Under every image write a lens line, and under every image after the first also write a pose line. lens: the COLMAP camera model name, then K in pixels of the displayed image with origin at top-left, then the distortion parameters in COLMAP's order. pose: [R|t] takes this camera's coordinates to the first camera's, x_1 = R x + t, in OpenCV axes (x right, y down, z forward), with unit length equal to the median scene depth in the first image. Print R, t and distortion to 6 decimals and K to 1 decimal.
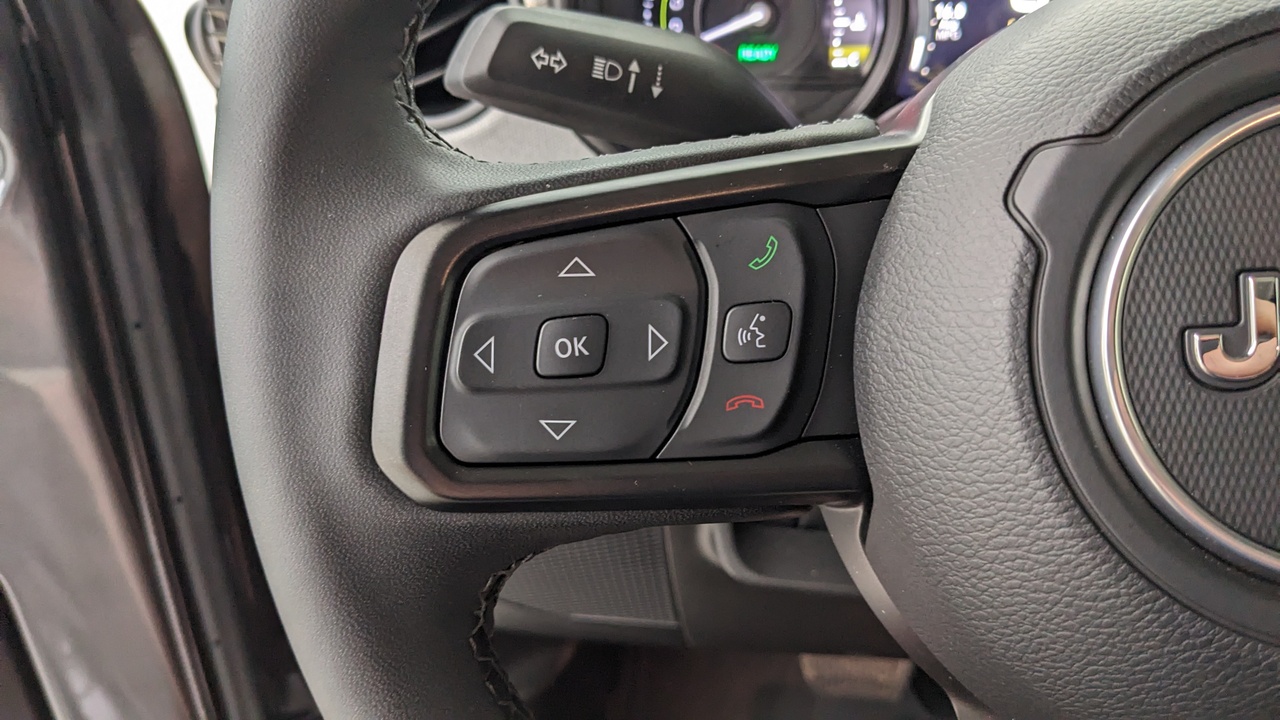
lens RADIAL K [[1011.4, 0, 662.1], [0, 1011.4, 364.2], [0, 0, 1]] dist [0.061624, -0.147464]
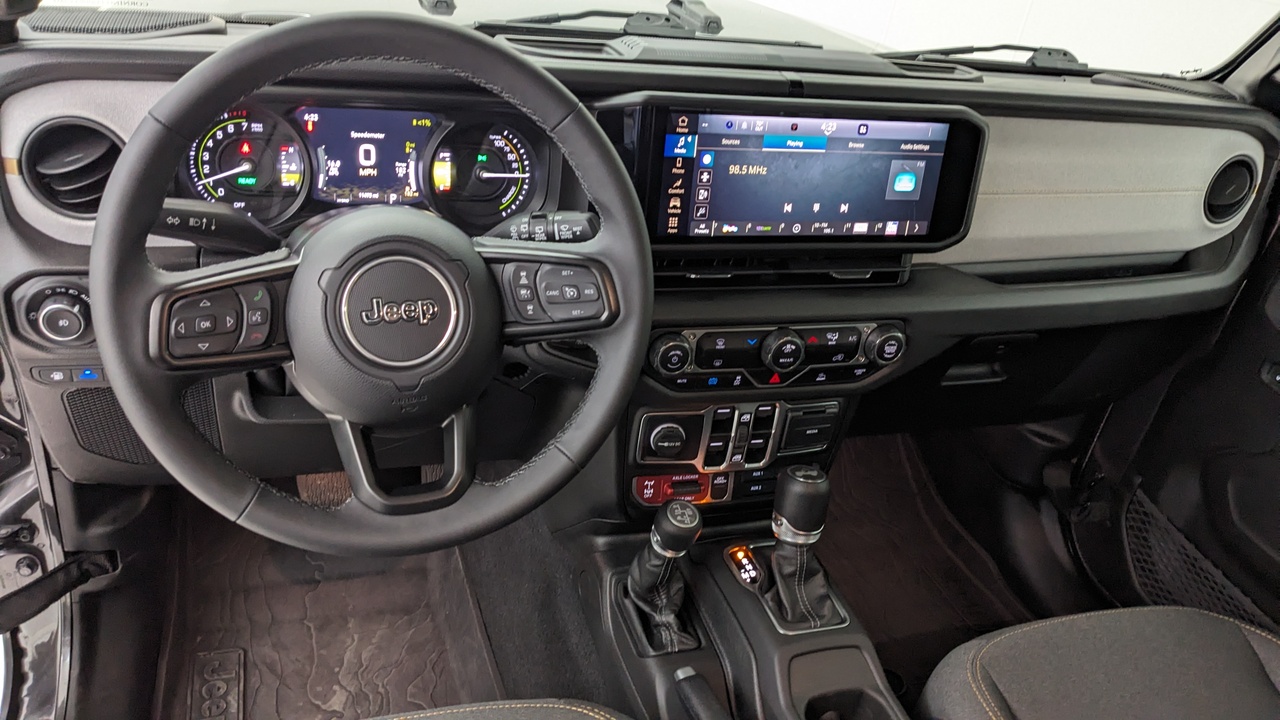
lens RADIAL K [[1029.1, 0, 633.6], [0, 1029.1, 351.4], [0, 0, 1]] dist [0.065405, -0.202418]
pose [[0.901937, -0.078111, 0.424745, -0.135834], [0.055047, 0.996278, 0.066325, -0.038520], [-0.428345, -0.036440, 0.902880, -1.440549]]
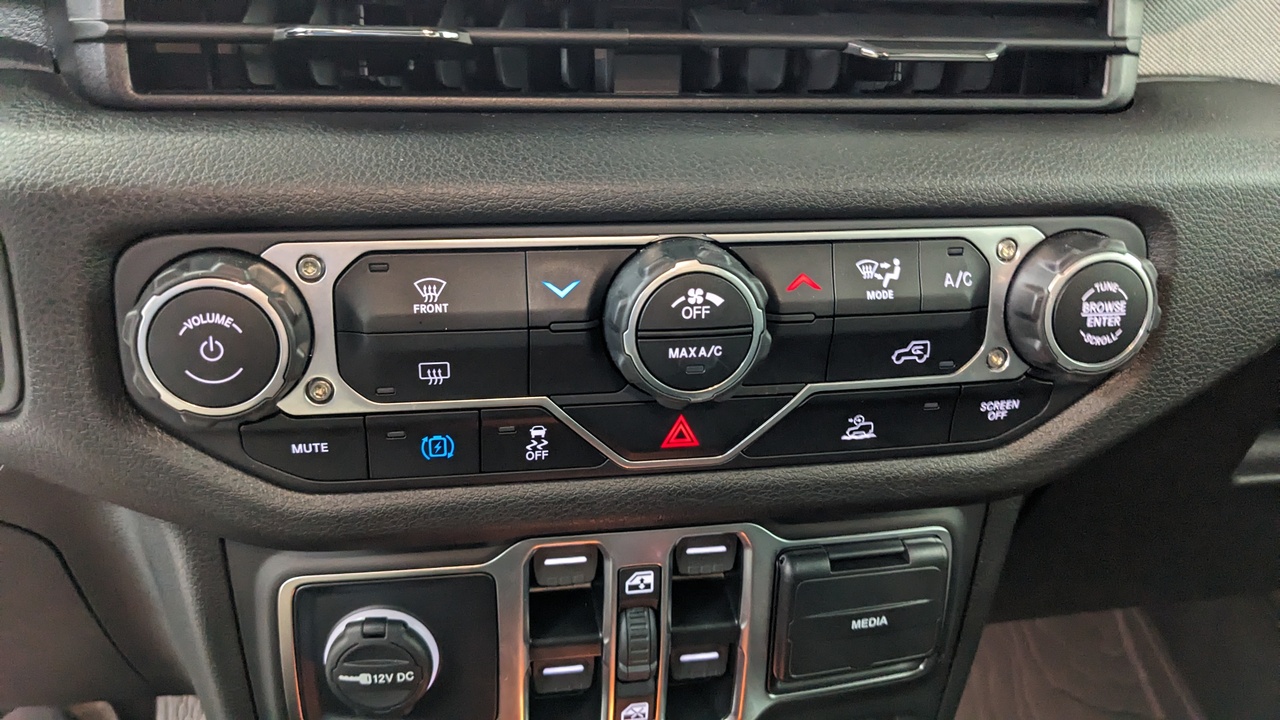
lens RADIAL K [[1029.1, 0, 633.6], [0, 1029.1, 351.4], [0, 0, 1]] dist [0.065405, -0.202418]
pose [[0.954364, -0.062767, 0.291976, 1.047777], [0.099350, 0.988707, -0.112193, 0.242771], [-0.281636, 0.136081, 0.949823, 0.067106]]
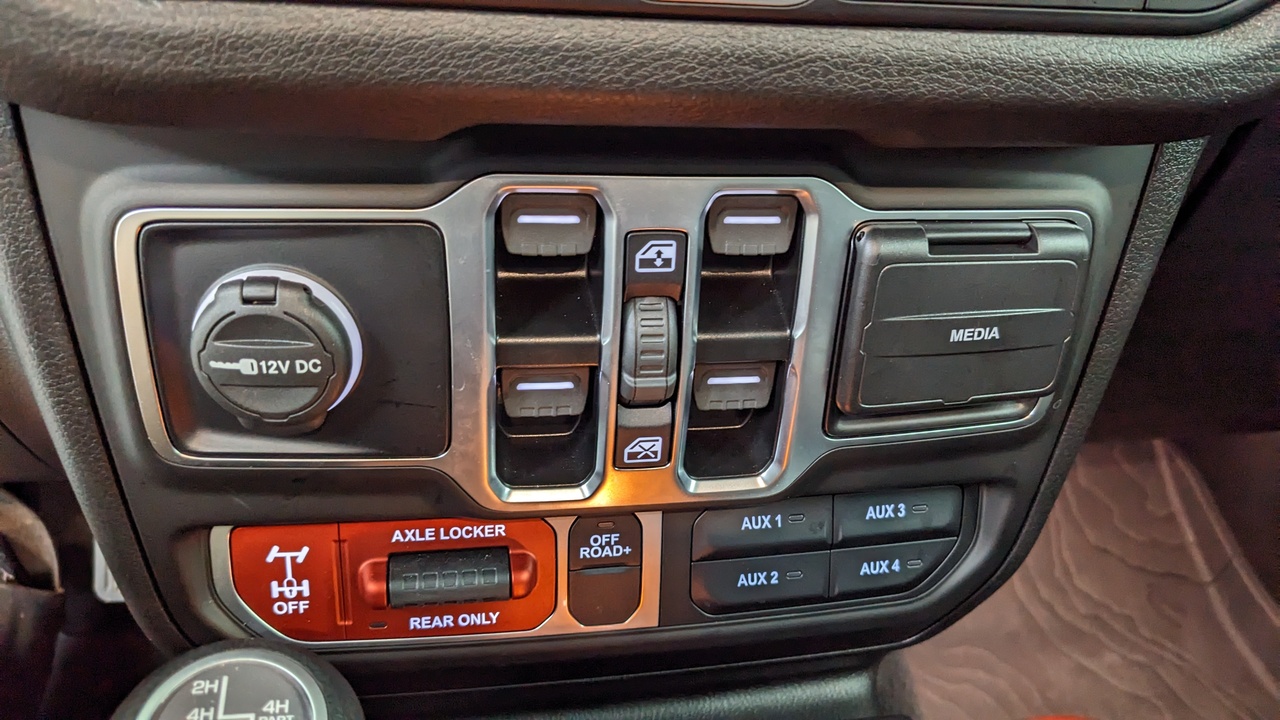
lens RADIAL K [[1011.4, 0, 662.1], [0, 1011.4, 364.2], [0, 0, 1]] dist [0.061624, -0.147464]
pose [[0.952150, -0.065596, 0.298509, 1.117282], [0.070234, 0.997519, -0.004824, 0.404780], [-0.297452, 0.025559, 0.954395, 0.354610]]
